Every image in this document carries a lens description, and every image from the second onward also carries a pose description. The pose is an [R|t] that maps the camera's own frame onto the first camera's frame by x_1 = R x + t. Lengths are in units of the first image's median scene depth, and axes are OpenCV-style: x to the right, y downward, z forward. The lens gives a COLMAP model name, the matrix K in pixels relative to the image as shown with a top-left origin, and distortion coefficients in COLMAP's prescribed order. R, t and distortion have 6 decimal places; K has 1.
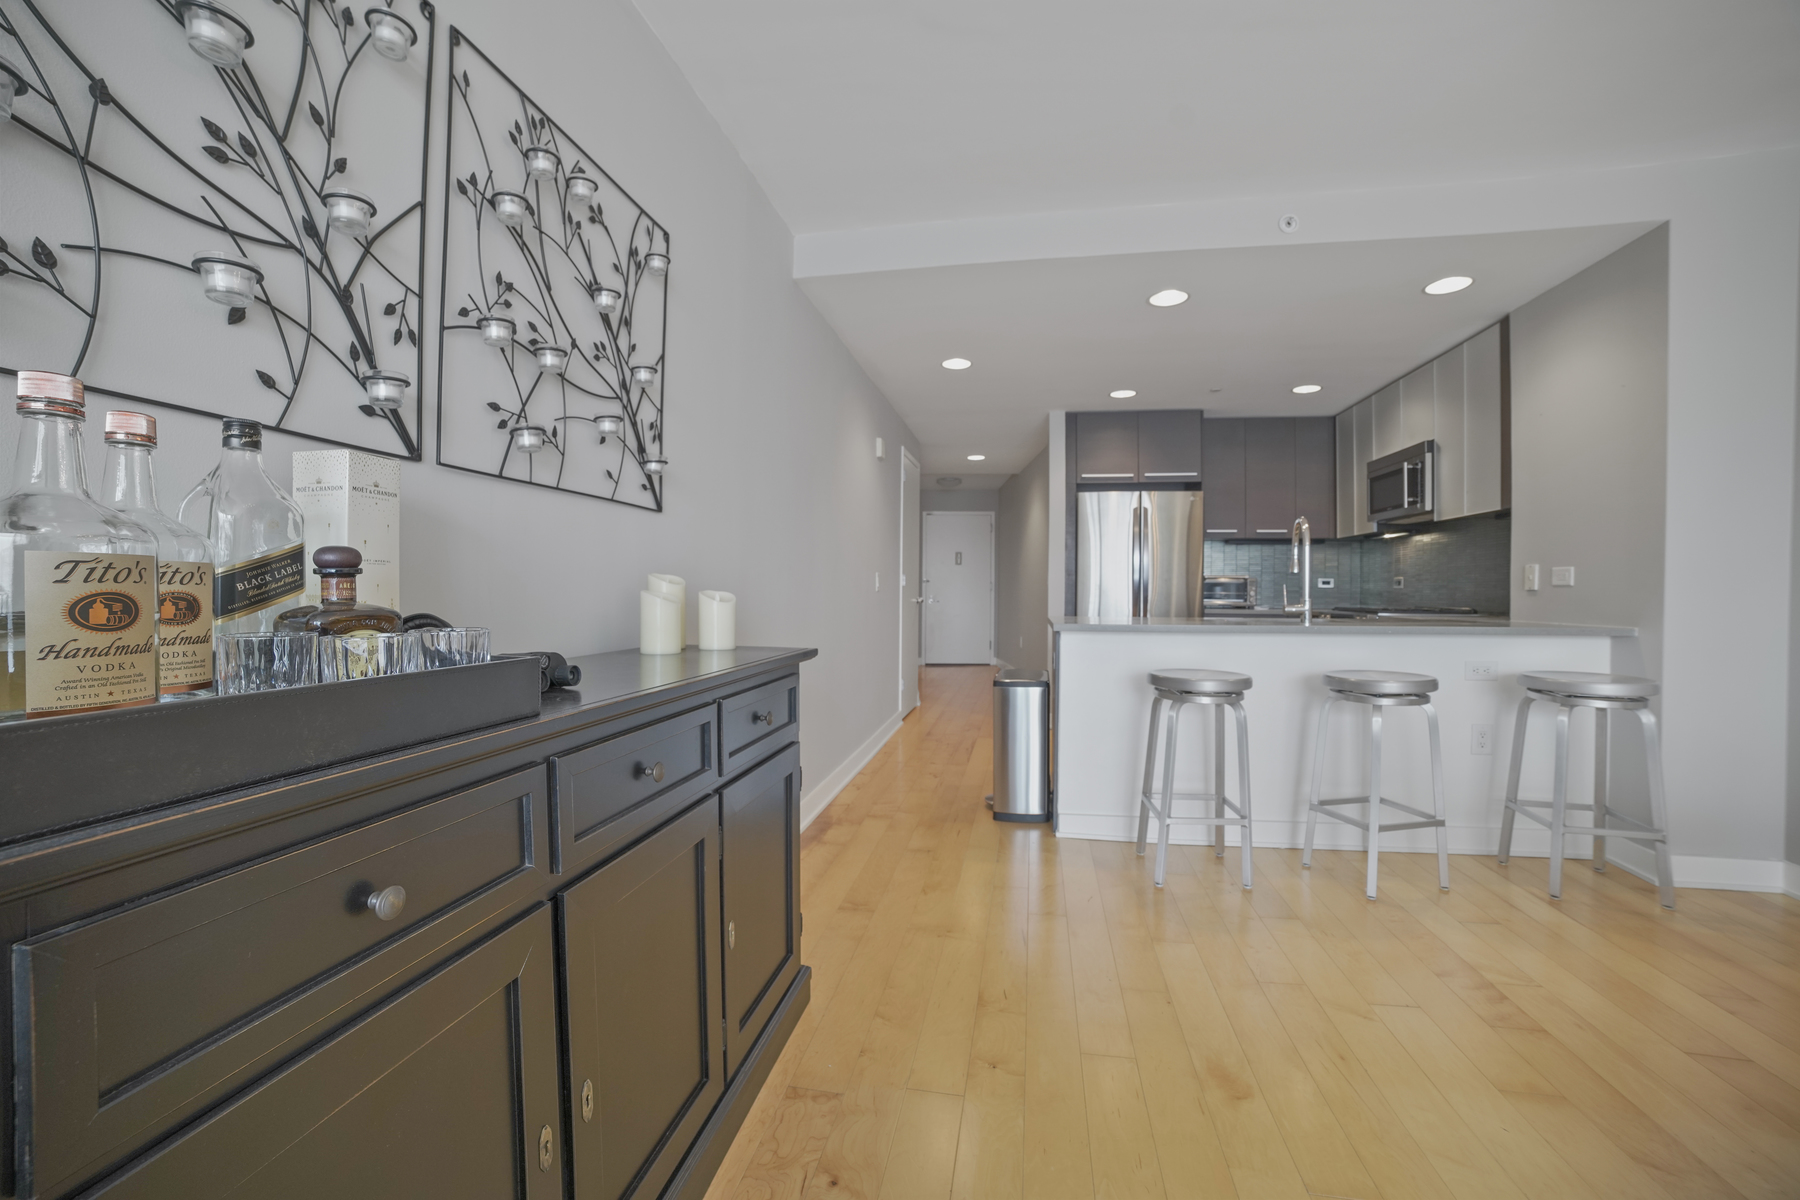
lens RADIAL K [[724.2, 0, 895.3], [0, 724.2, 585.8], [0, 0, 1]] dist [-0.047254, 0.015305]
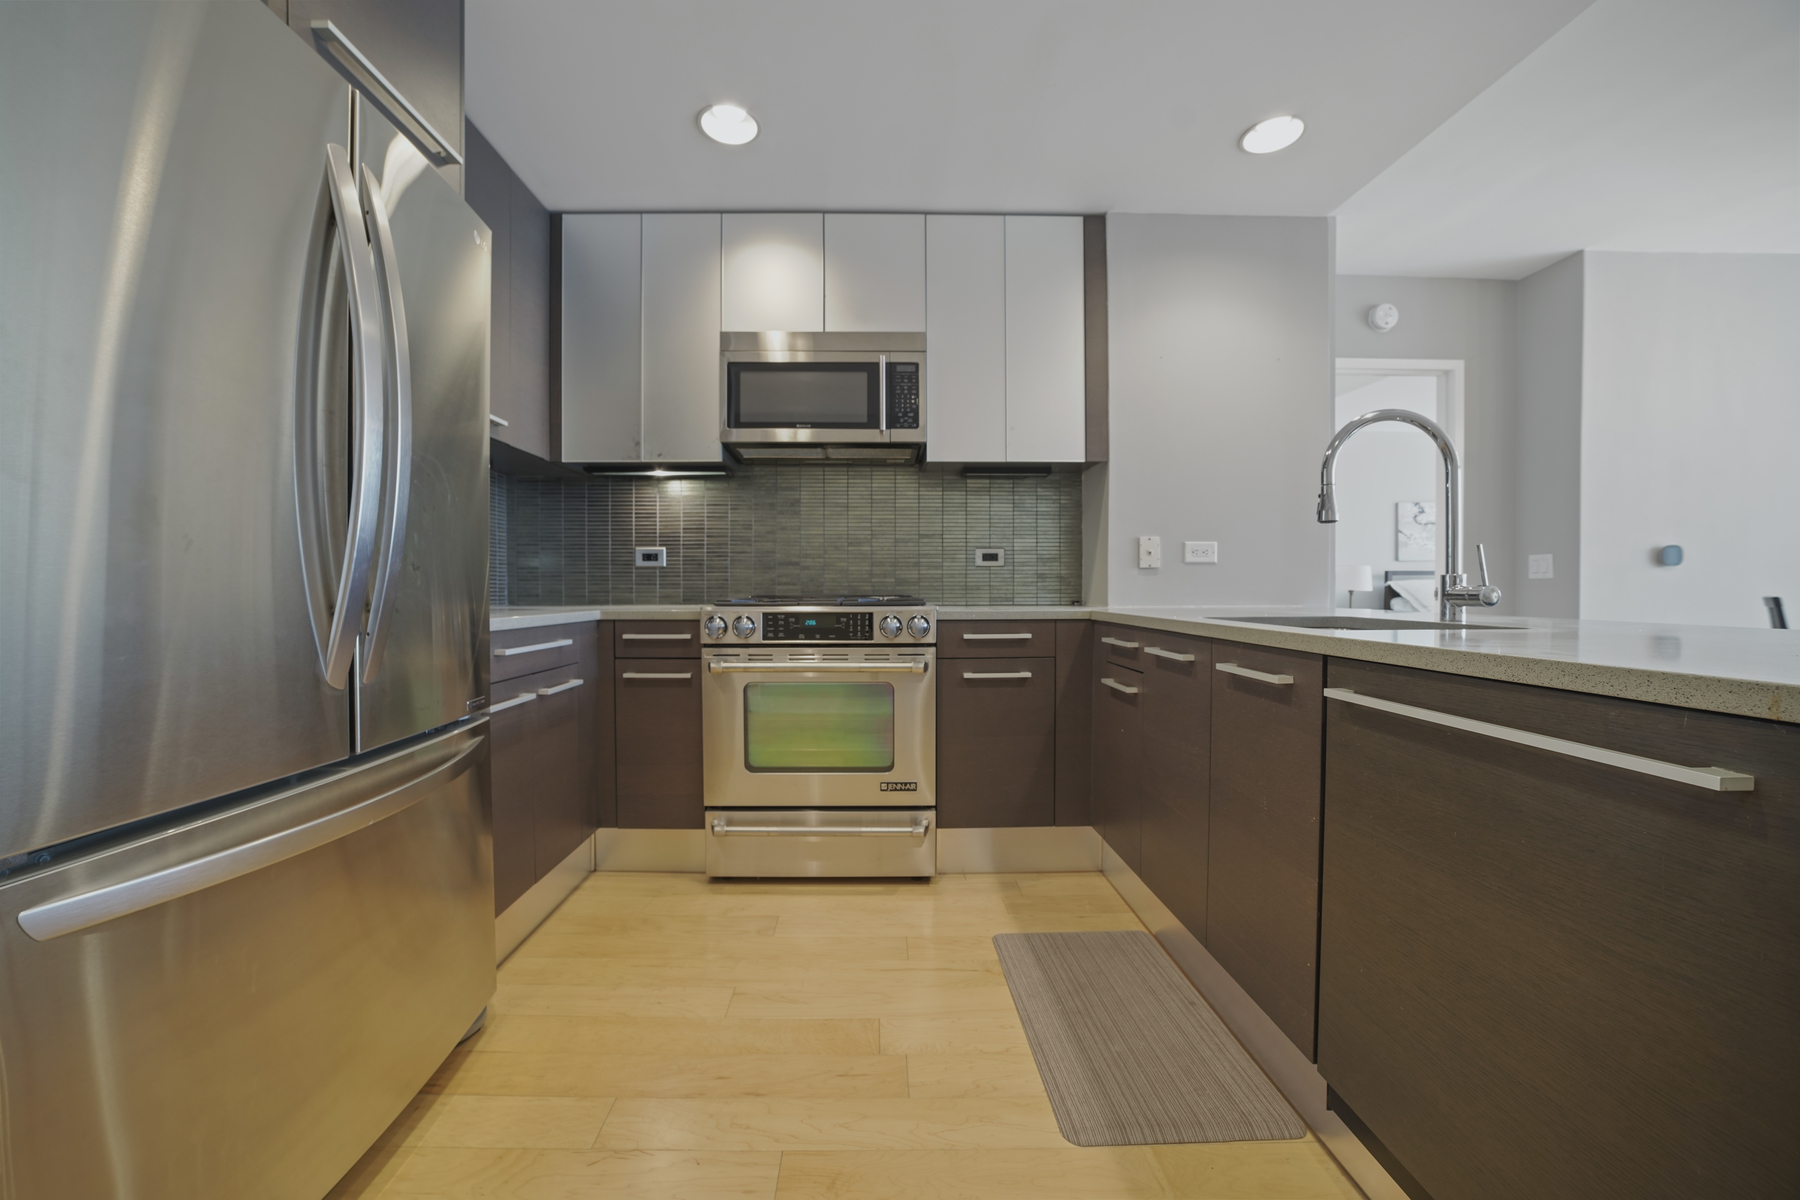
lens RADIAL K [[698.8, 0, 887.0], [0, 698.8, 604.9], [0, 0, 1]] dist [-0.058175, 0.024187]
pose [[-0.206568, -0.026376, 0.978077, 0.165467], [-0.007026, 0.999651, 0.025473, 0.028702], [-0.978407, -0.001610, -0.206681, 1.369098]]
